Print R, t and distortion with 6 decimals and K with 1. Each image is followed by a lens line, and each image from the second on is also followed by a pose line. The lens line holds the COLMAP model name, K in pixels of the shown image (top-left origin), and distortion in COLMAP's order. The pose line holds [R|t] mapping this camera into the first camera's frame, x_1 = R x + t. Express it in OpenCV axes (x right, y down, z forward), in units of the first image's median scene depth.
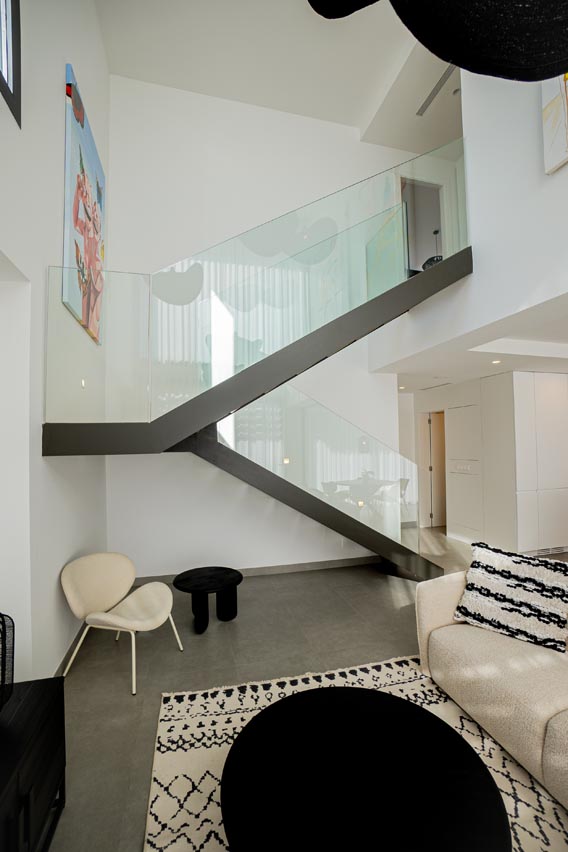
lens RADIAL K [[383.6, 0, 284.3], [0, 383.6, 436.4], [0, 0, 1]] dist [-0.056369, 0.021849]
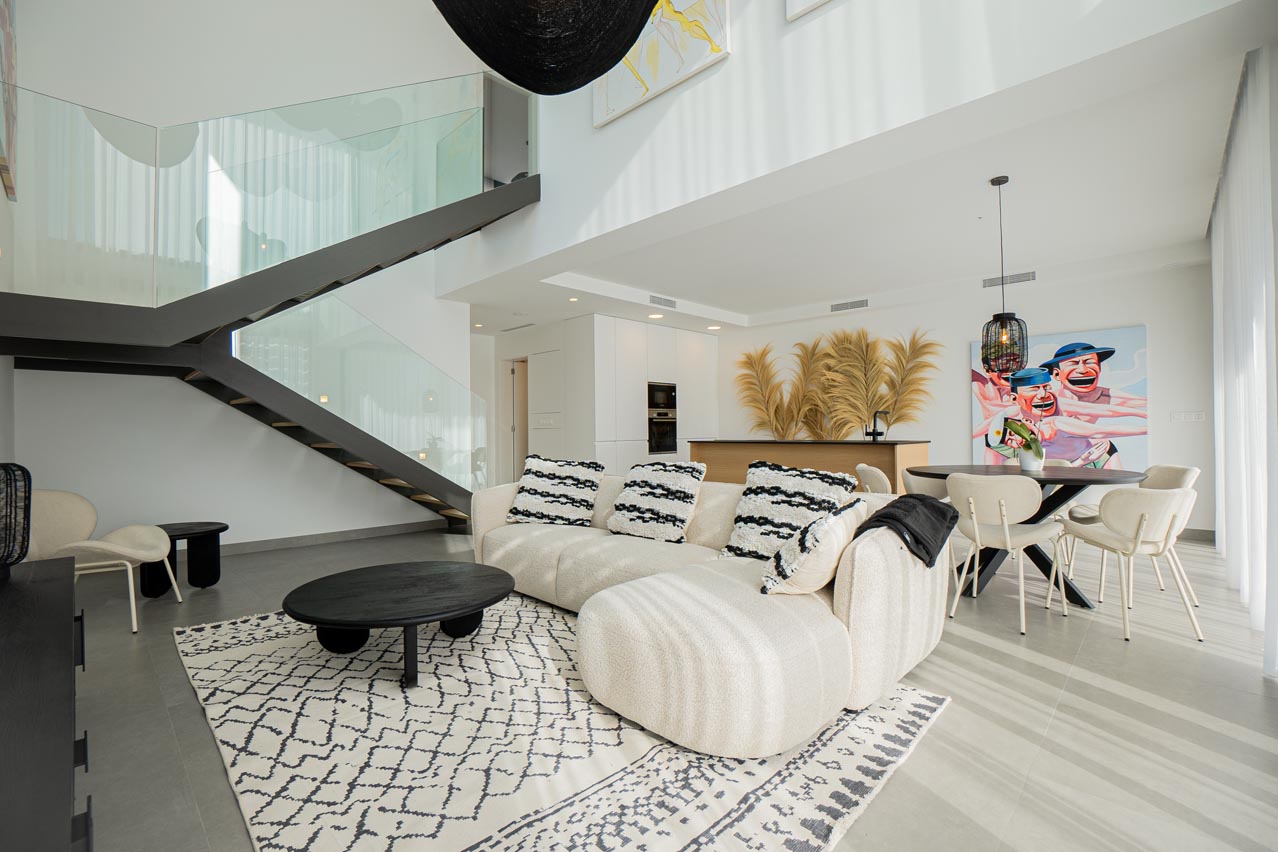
lens RADIAL K [[575.3, 0, 618.8], [0, 575.3, 427.8], [0, 0, 1]] dist [-0.056369, 0.021849]
pose [[0.871925, 0.011424, 0.489506, -0.071426], [-0.017589, 0.999813, 0.007997, 0.206116], [-0.489323, -0.015583, 0.871963, -0.580914]]
